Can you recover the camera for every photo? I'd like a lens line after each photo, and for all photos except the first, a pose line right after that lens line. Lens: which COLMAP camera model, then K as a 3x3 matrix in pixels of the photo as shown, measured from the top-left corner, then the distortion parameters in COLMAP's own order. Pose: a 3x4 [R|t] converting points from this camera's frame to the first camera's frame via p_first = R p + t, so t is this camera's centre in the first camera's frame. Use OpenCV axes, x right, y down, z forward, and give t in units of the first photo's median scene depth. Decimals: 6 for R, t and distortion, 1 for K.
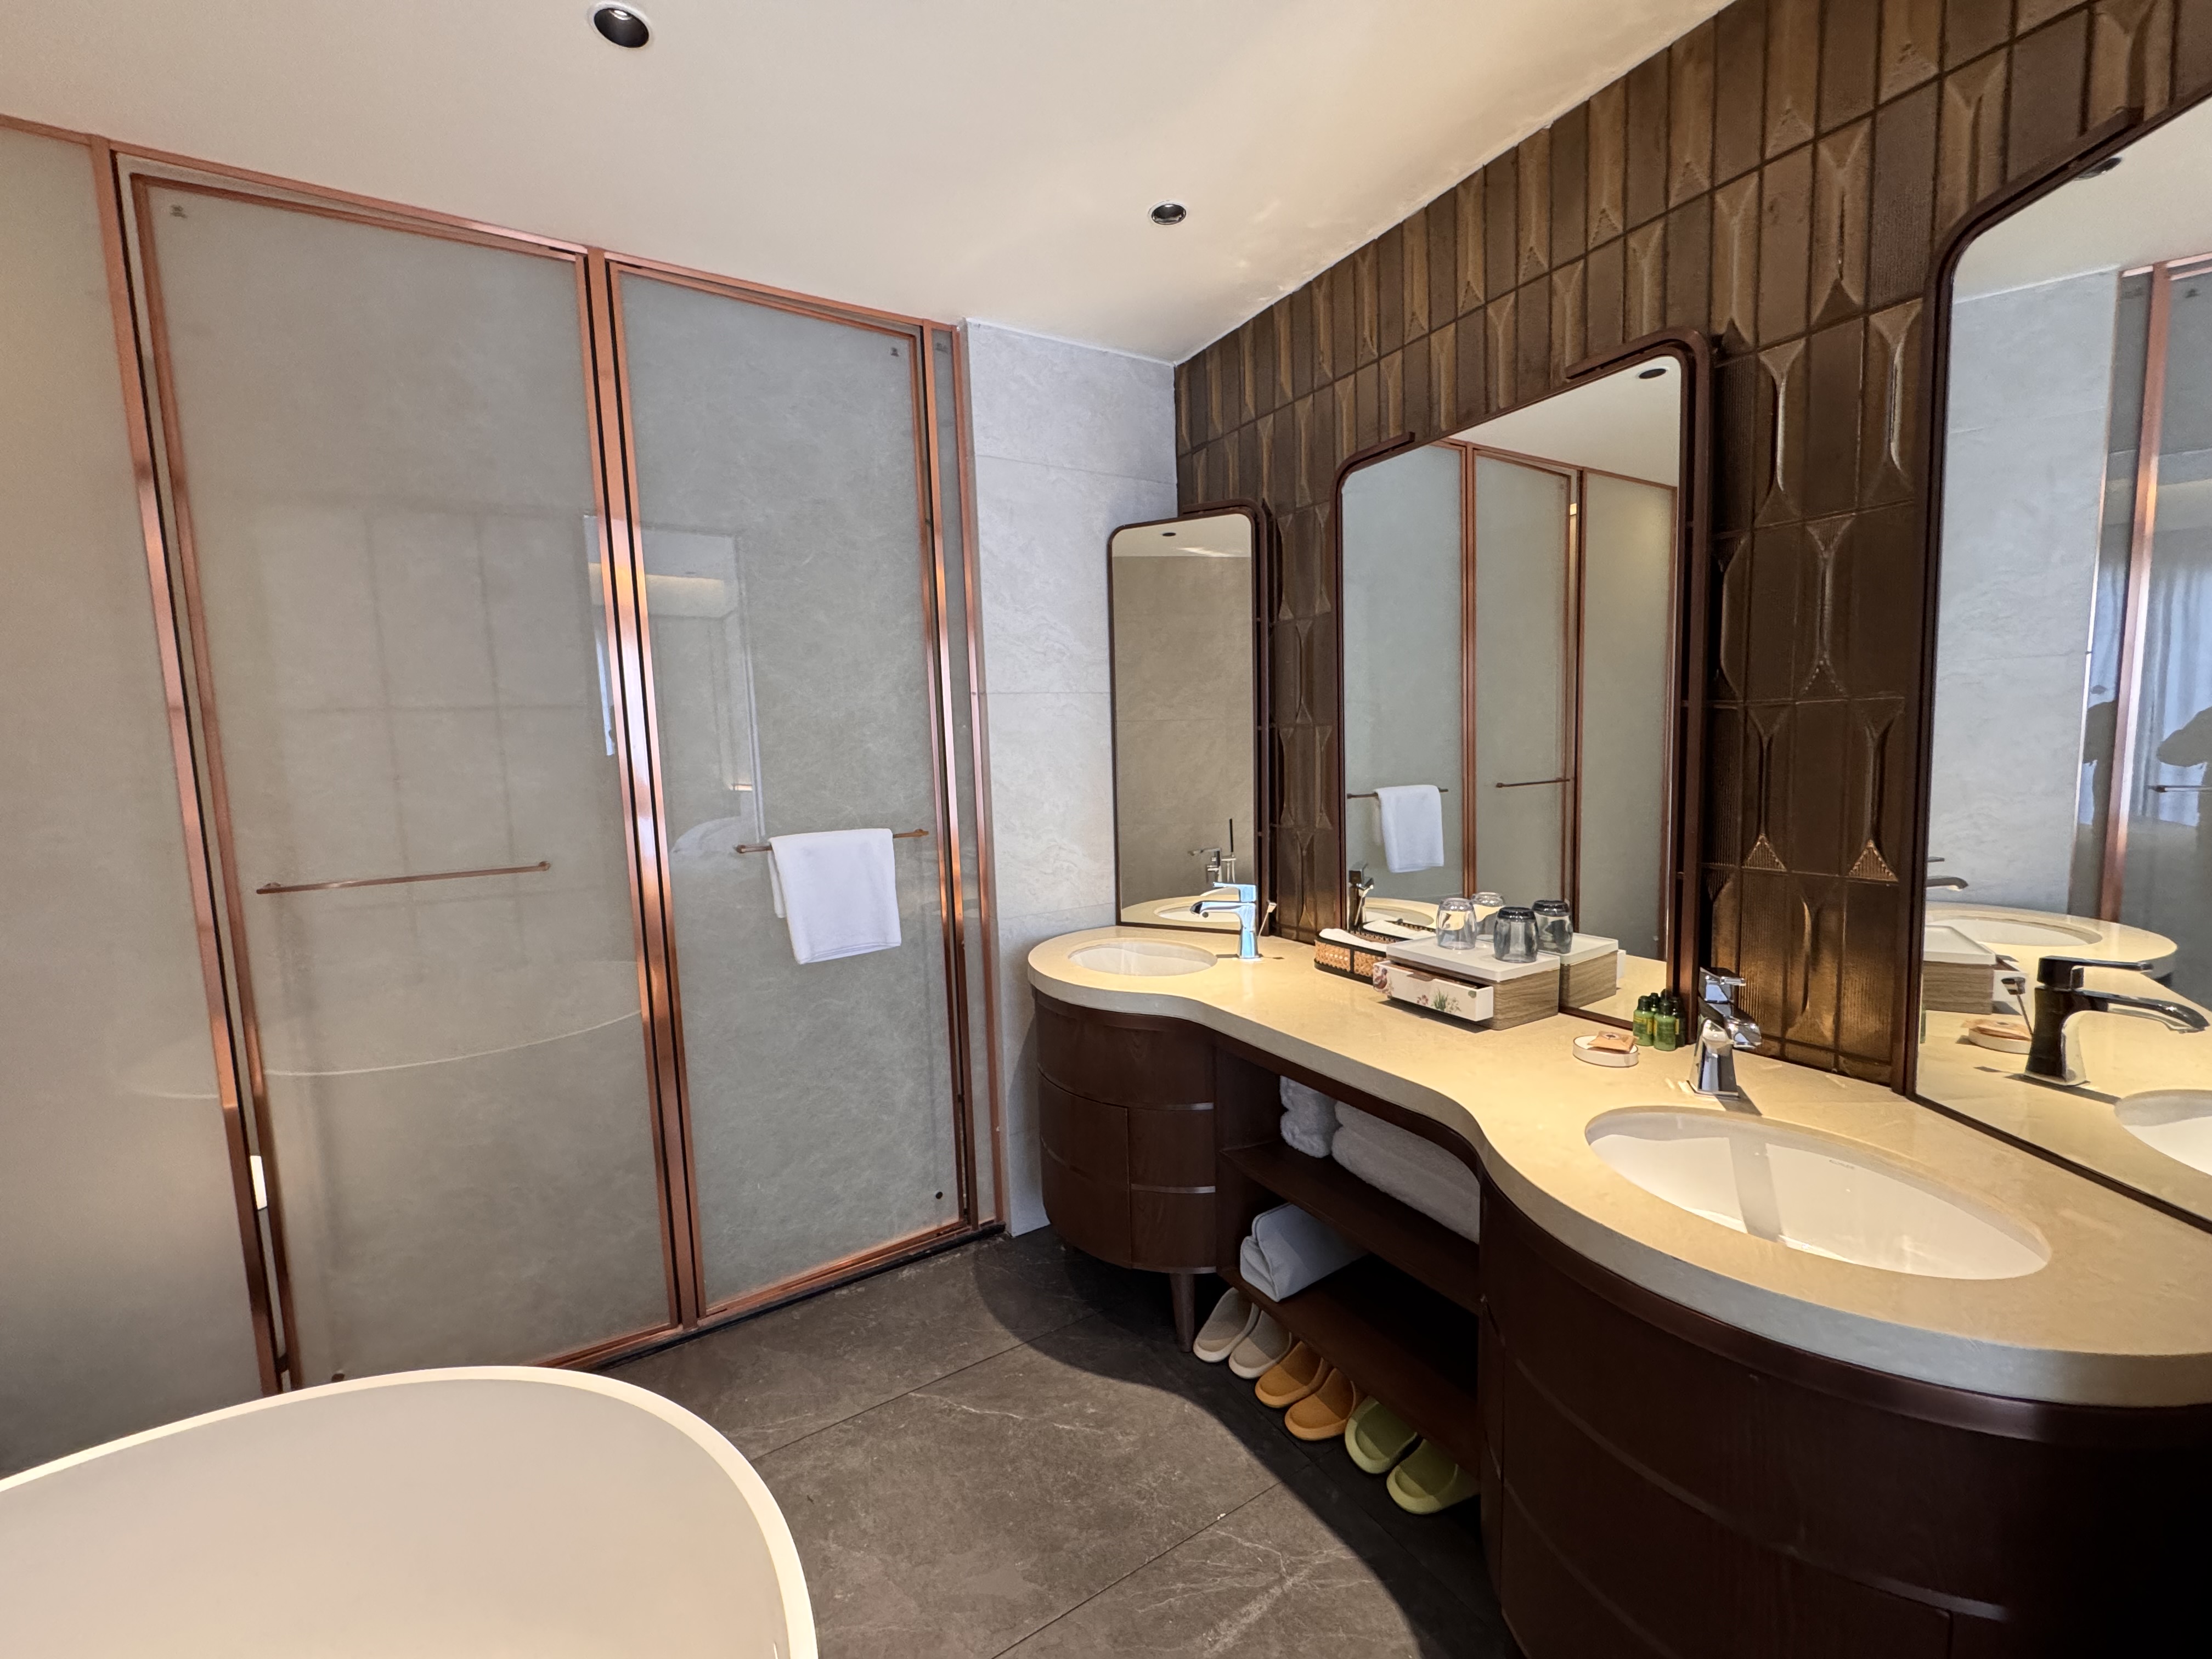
lens RADIAL K [[884.4, 0, 1103.5], [0, 884.4, 822.6], [0, 0, 1]] dist [0.000371, -0.000316]
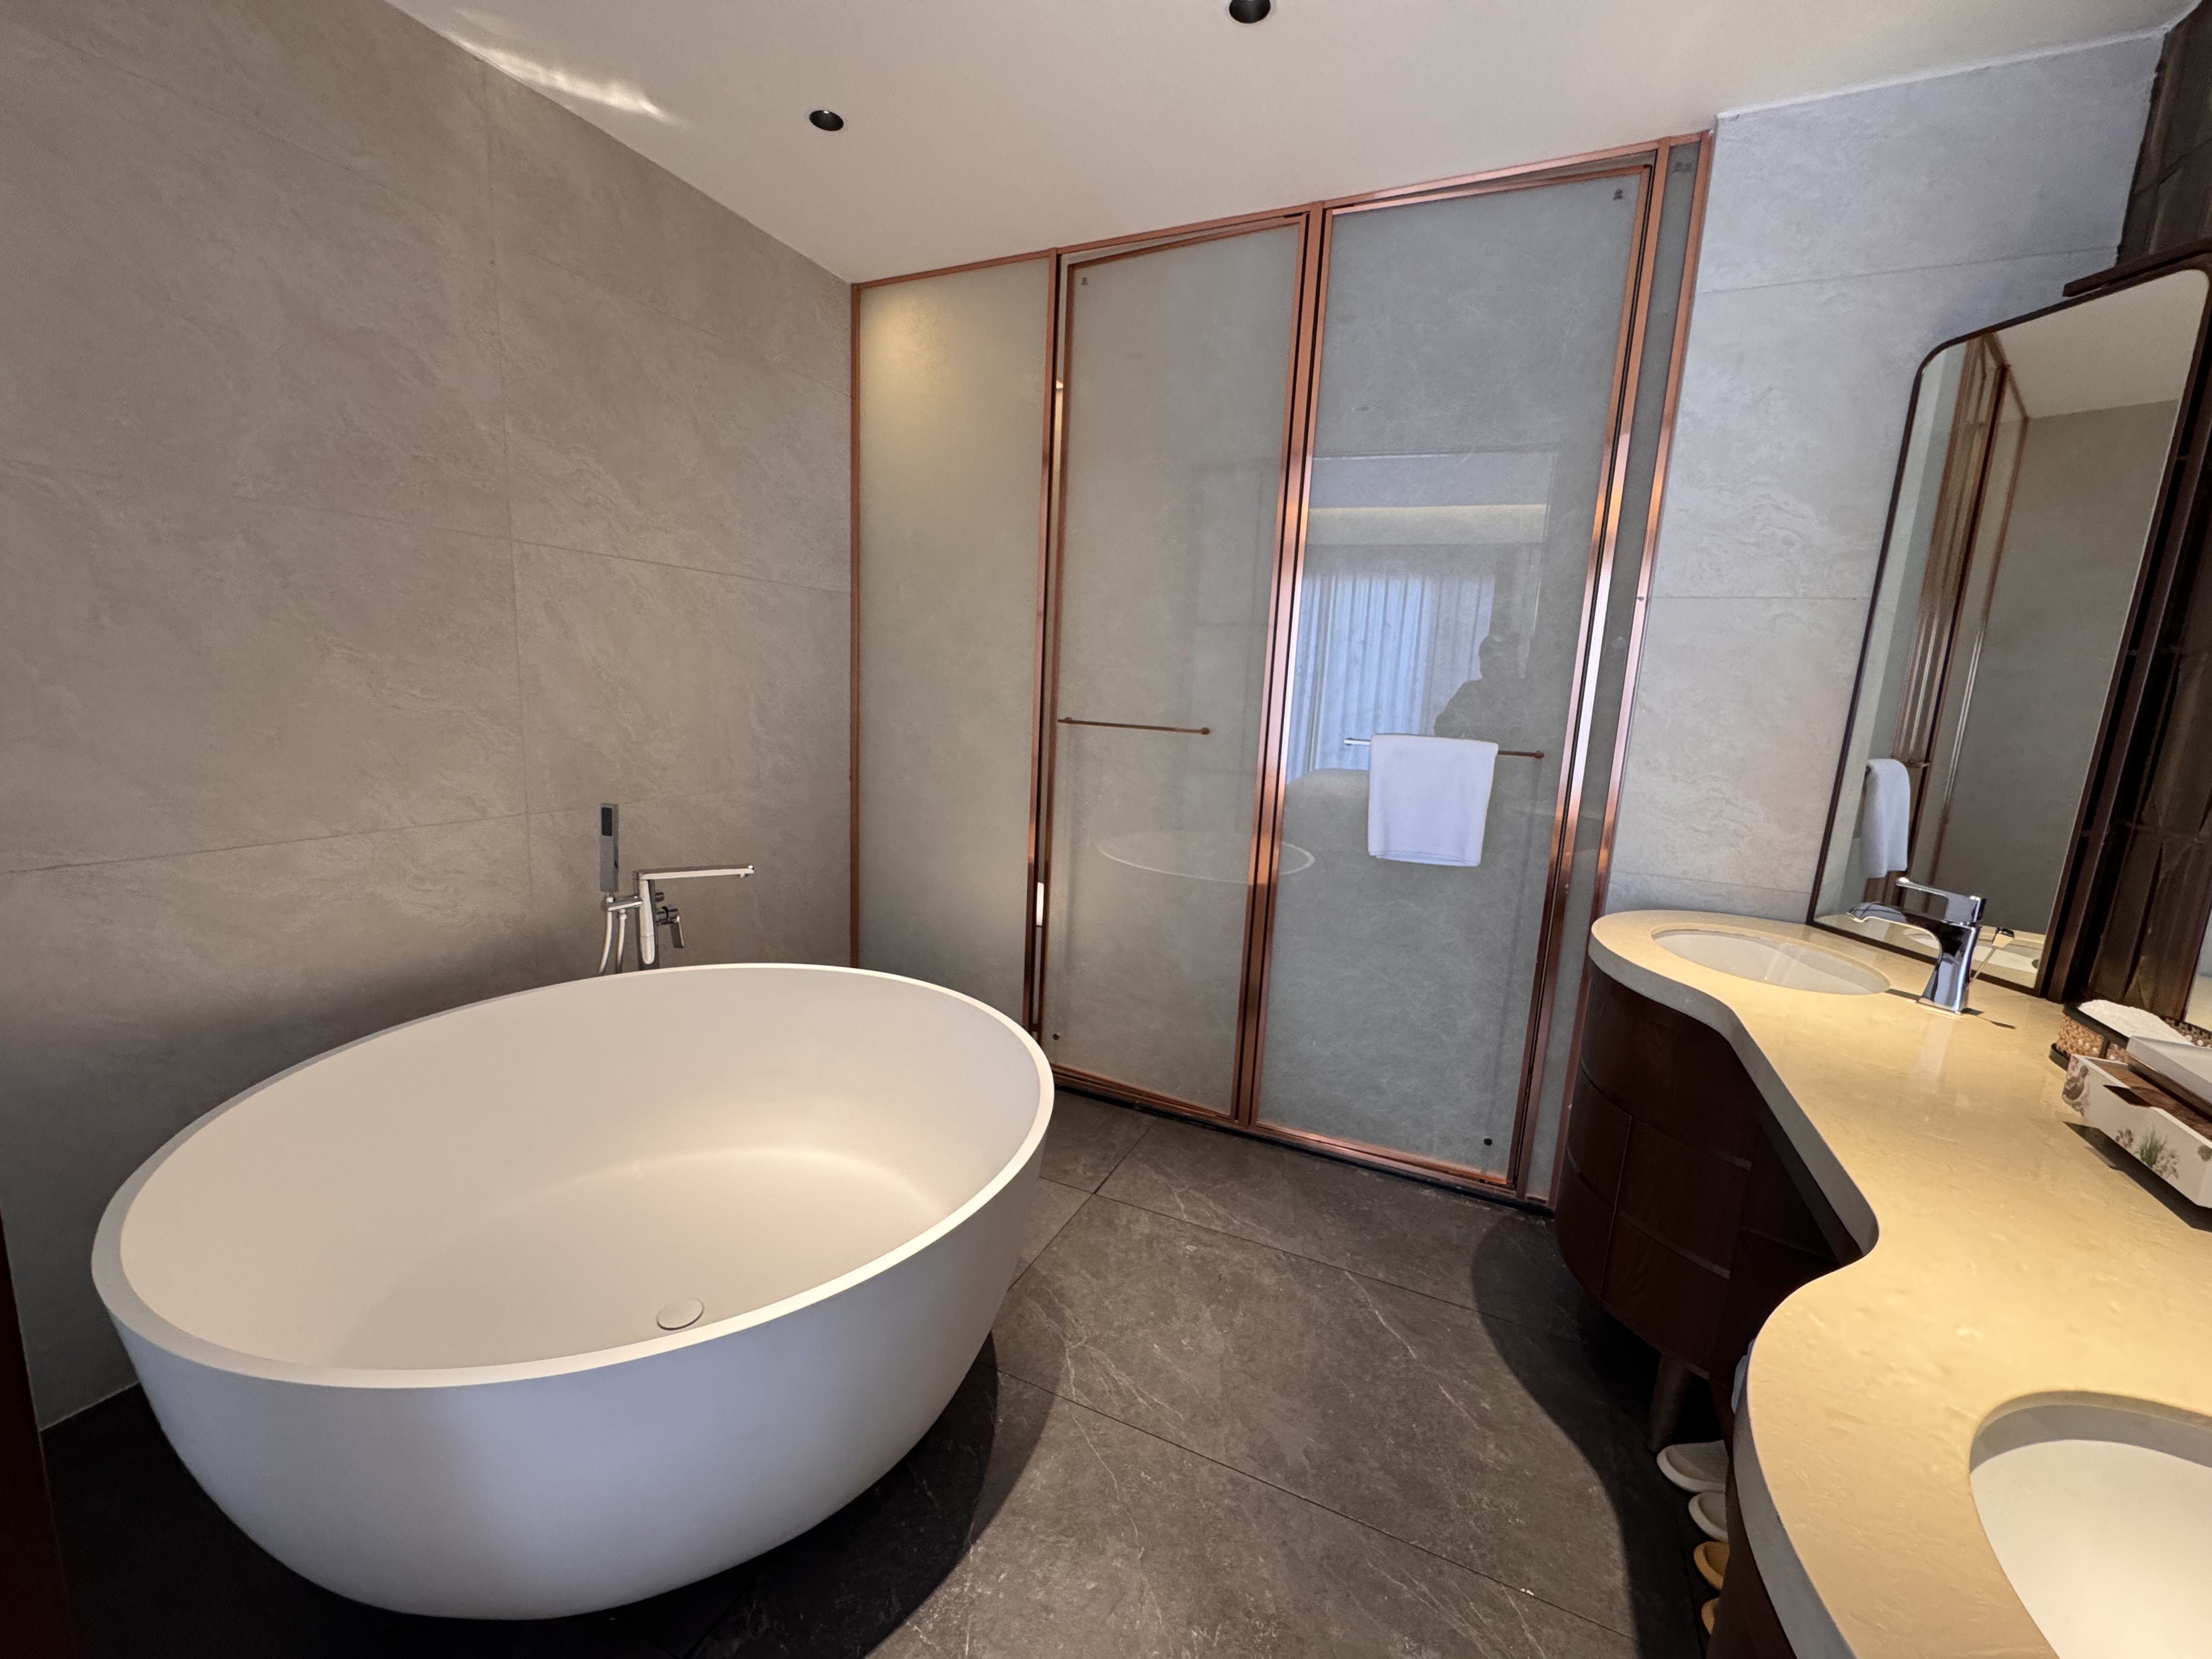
lens RADIAL K [[884.4, 0, 1103.5], [0, 884.4, 822.6], [0, 0, 1]] dist [0.000371, -0.000316]
pose [[0.551484, 0.195395, -0.810978, 0.331347], [-0.144657, 0.979852, 0.137713, 0.021904], [0.821547, 0.041367, 0.568638, 0.135821]]
